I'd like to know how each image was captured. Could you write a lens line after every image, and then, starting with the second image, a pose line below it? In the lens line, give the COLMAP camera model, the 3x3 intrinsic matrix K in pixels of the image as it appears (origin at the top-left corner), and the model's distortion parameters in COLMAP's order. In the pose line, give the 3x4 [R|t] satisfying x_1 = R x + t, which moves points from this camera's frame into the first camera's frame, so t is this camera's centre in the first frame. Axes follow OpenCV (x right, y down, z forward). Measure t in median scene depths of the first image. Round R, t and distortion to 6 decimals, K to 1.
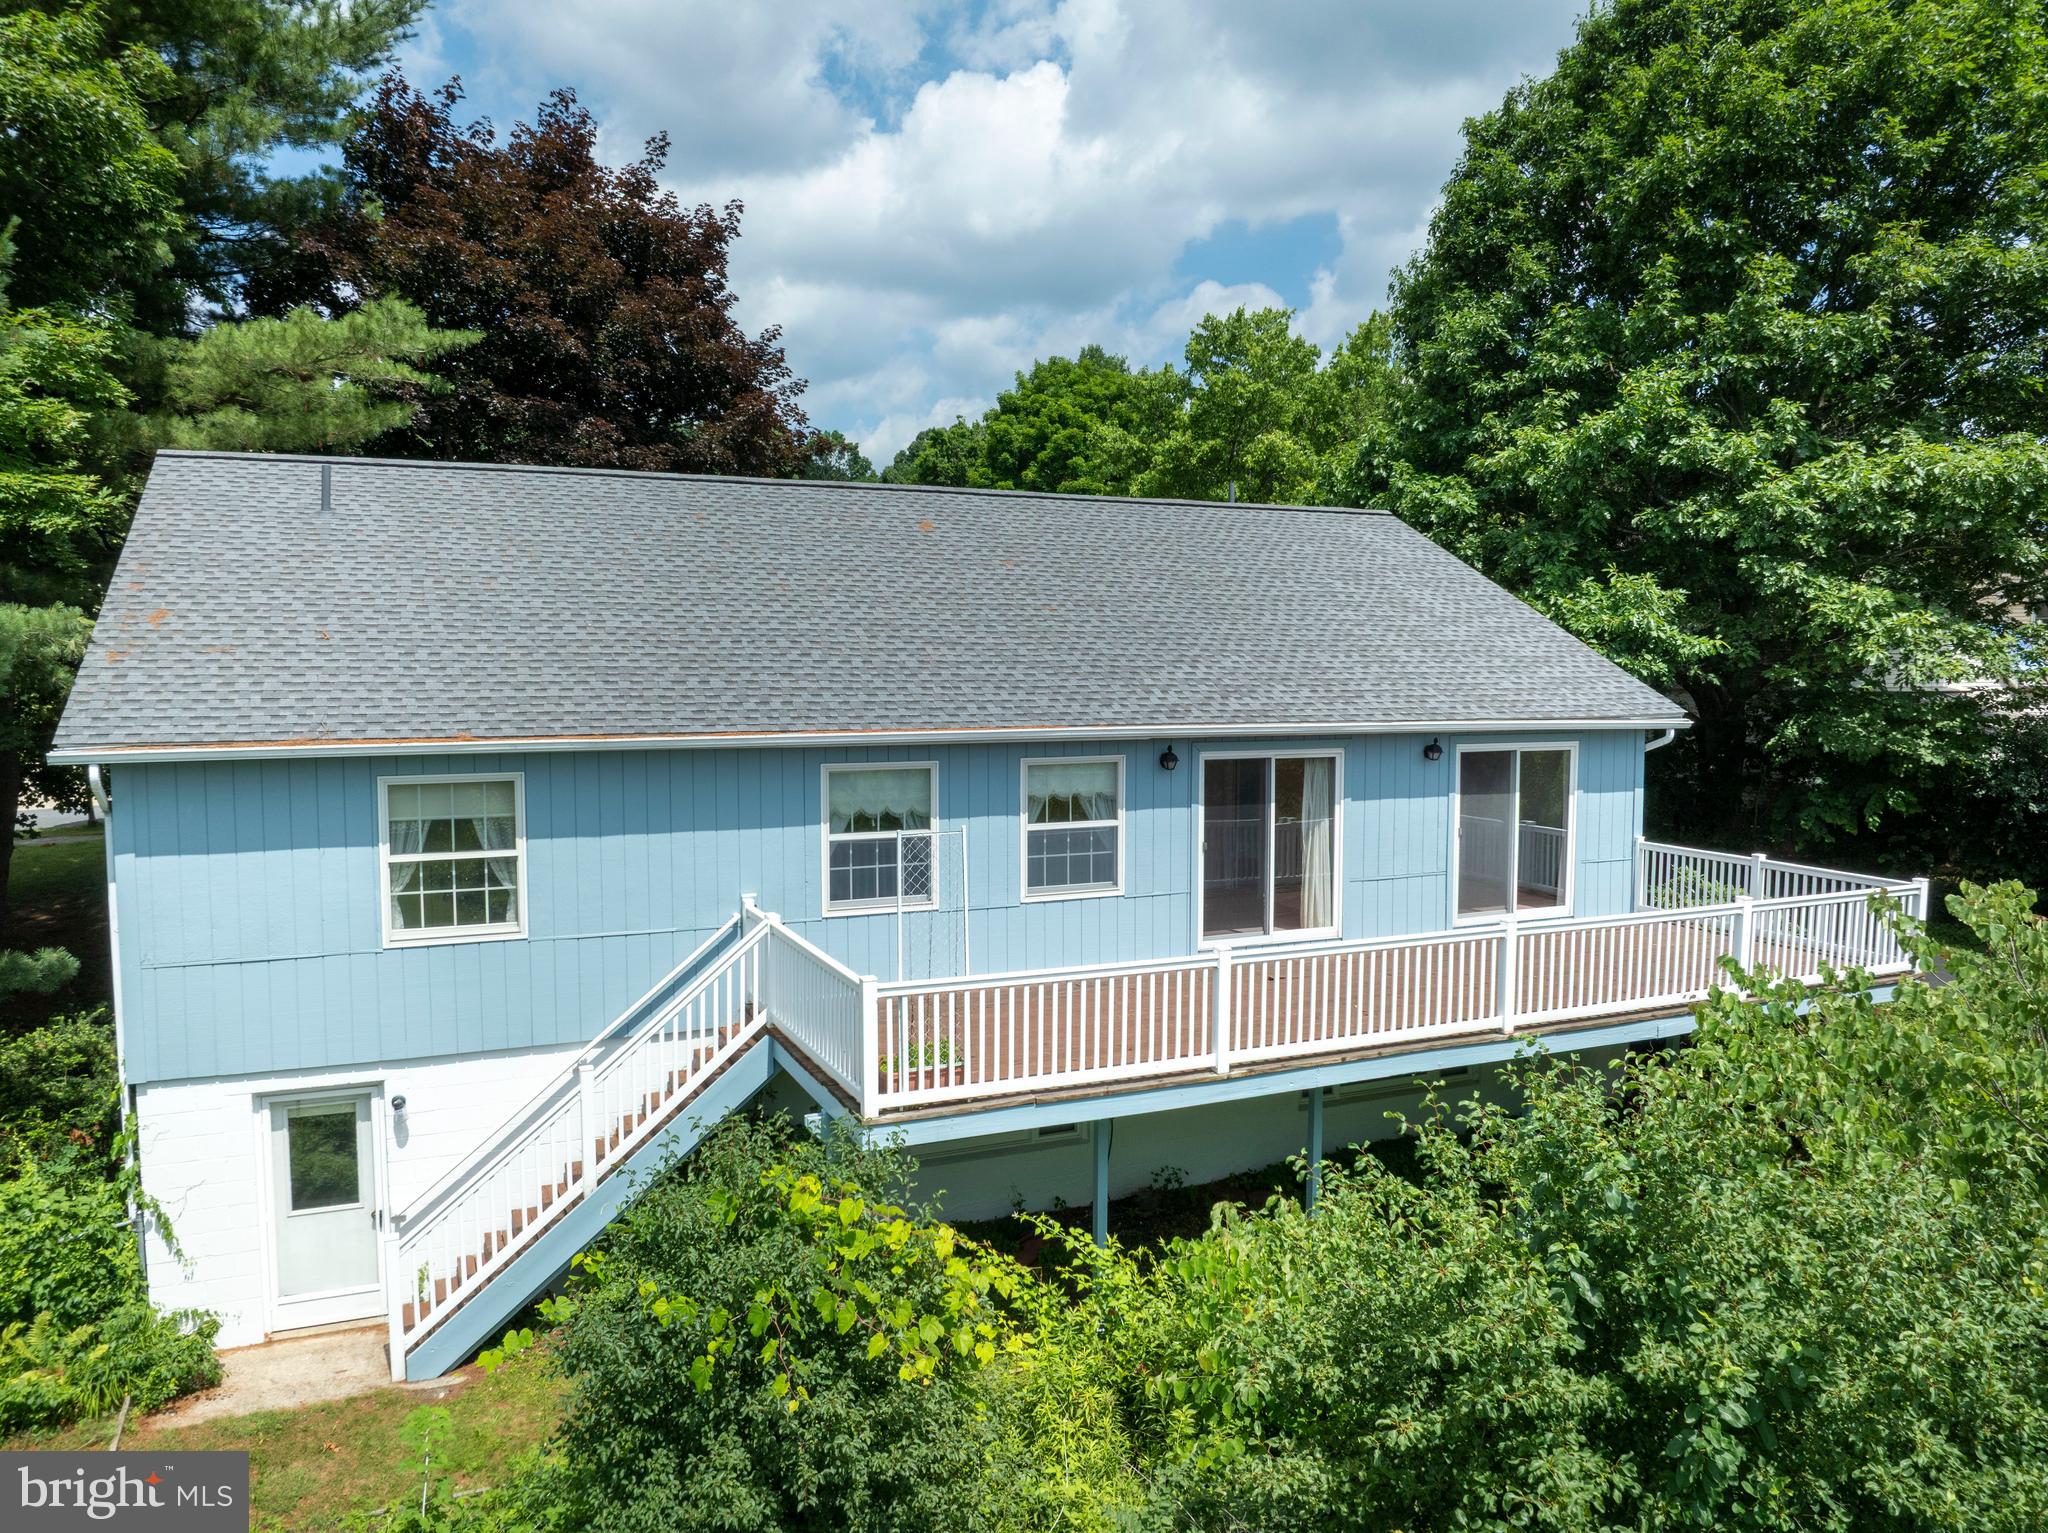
lens RADIAL K [[1404.8, 0, 1024.2], [0, 1404.8, 740.5], [0, 0, 1]] dist [-0.032379, -0.002332]
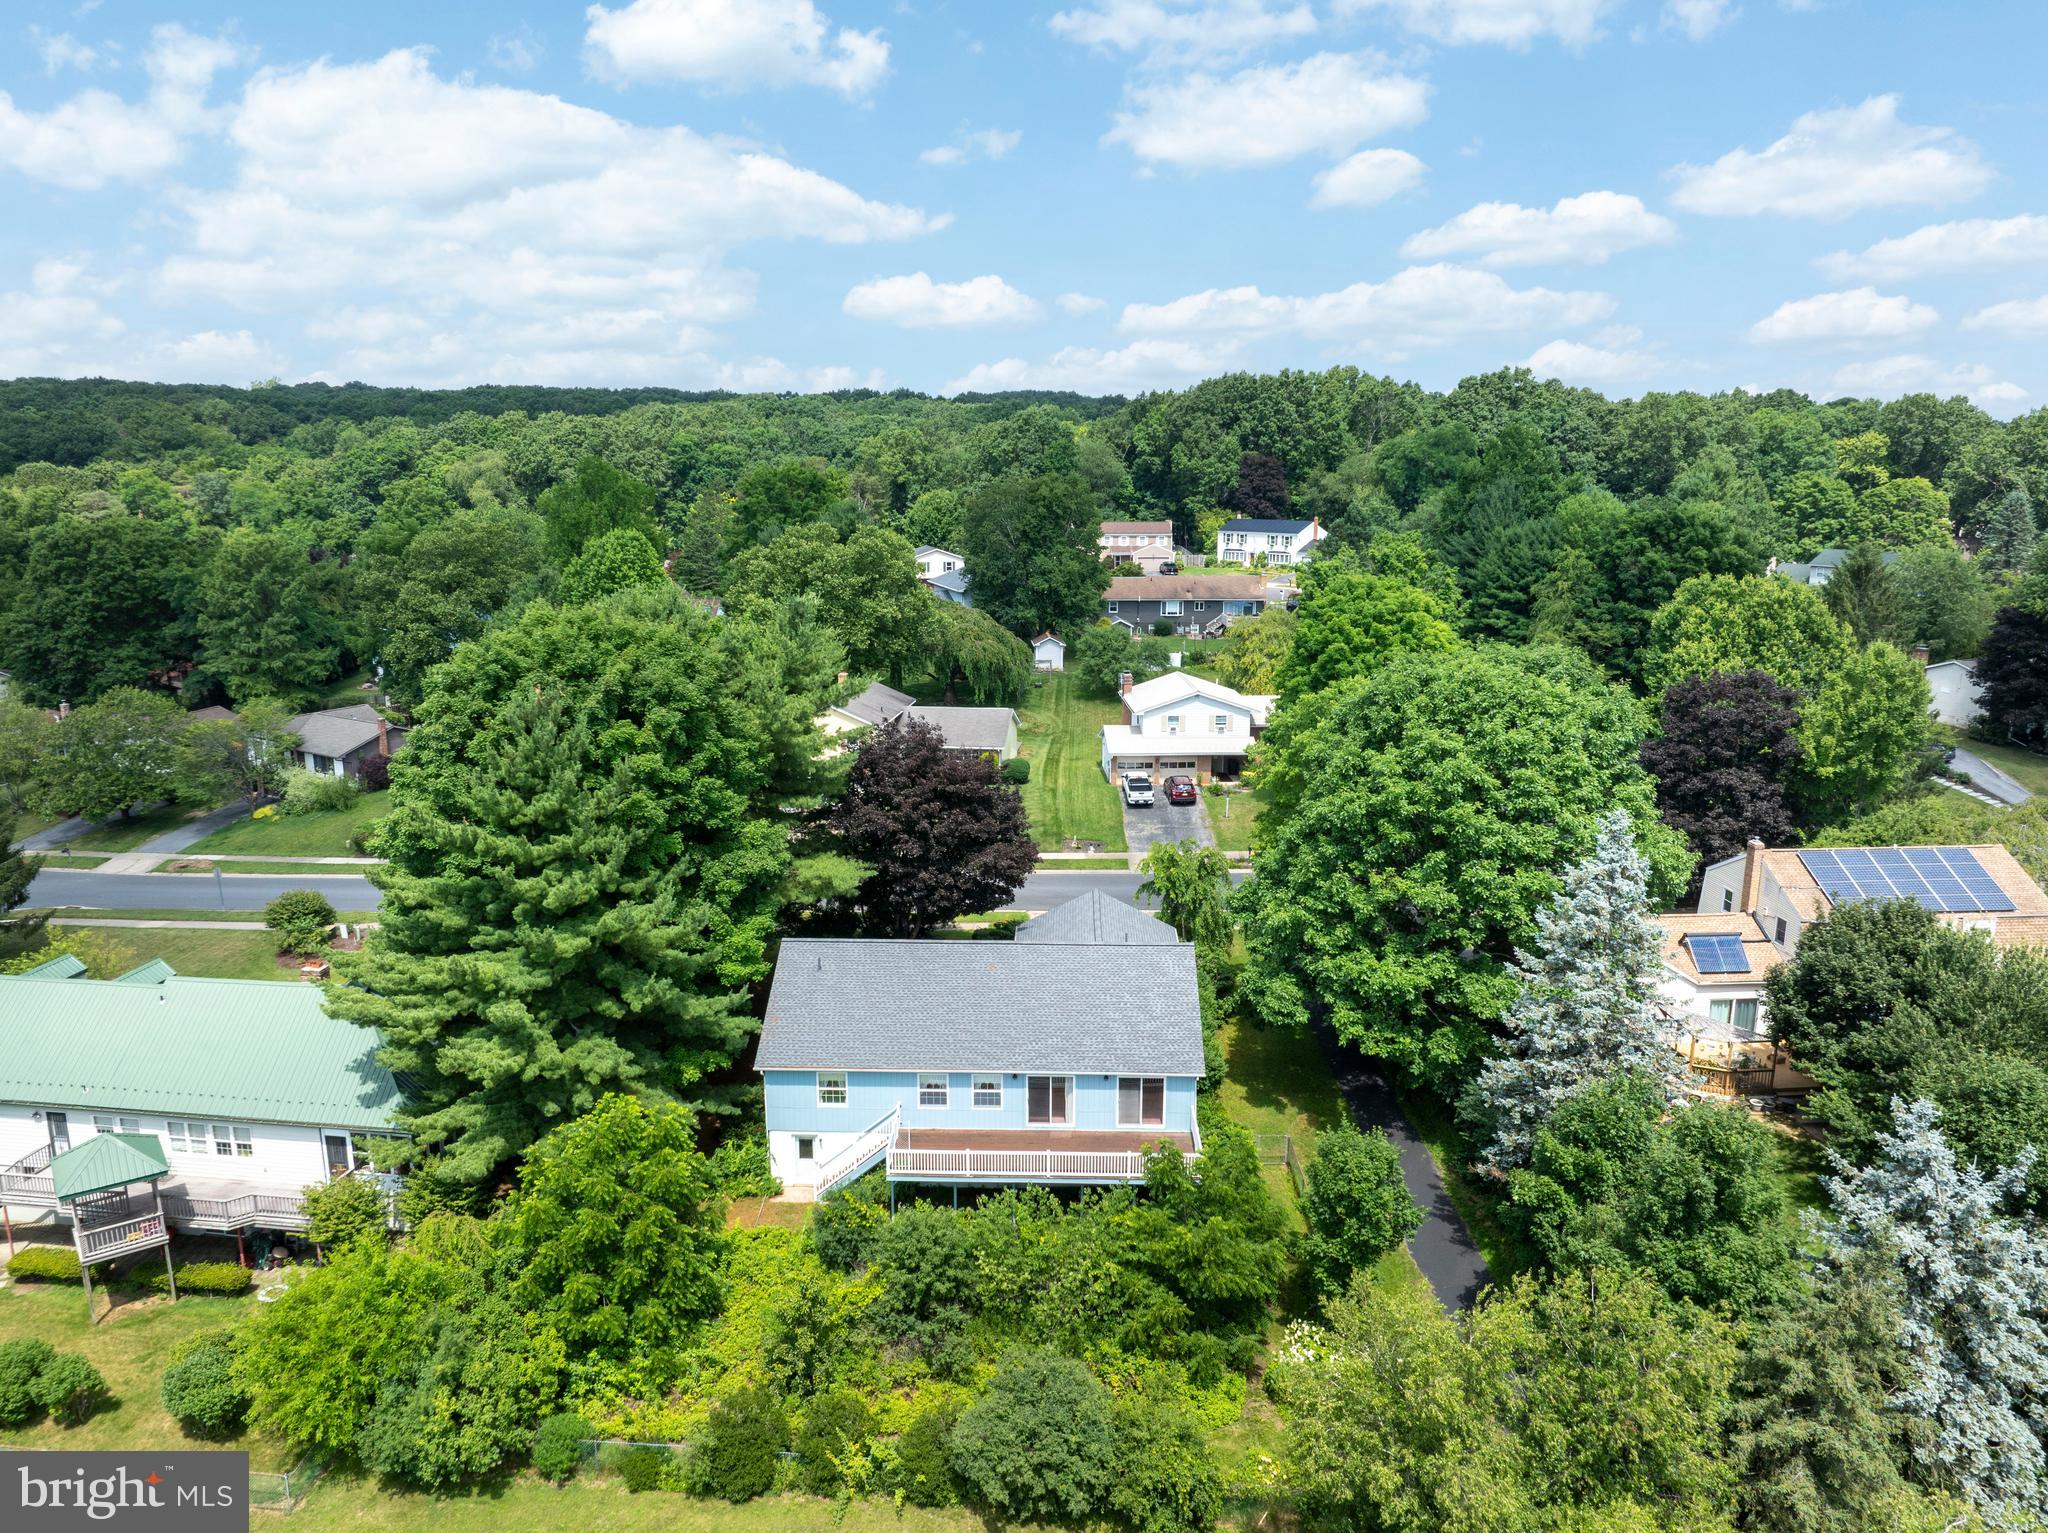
lens RADIAL K [[1404.8, 0, 1024.2], [0, 1404.8, 740.5], [0, 0, 1]] dist [-0.032379, -0.002332]
pose [[0.918615, 0.087772, -0.385281, 1.724637], [-0.038285, 0.990201, 0.134299, -1.595051], [0.393294, -0.108618, 0.912974, -2.637318]]
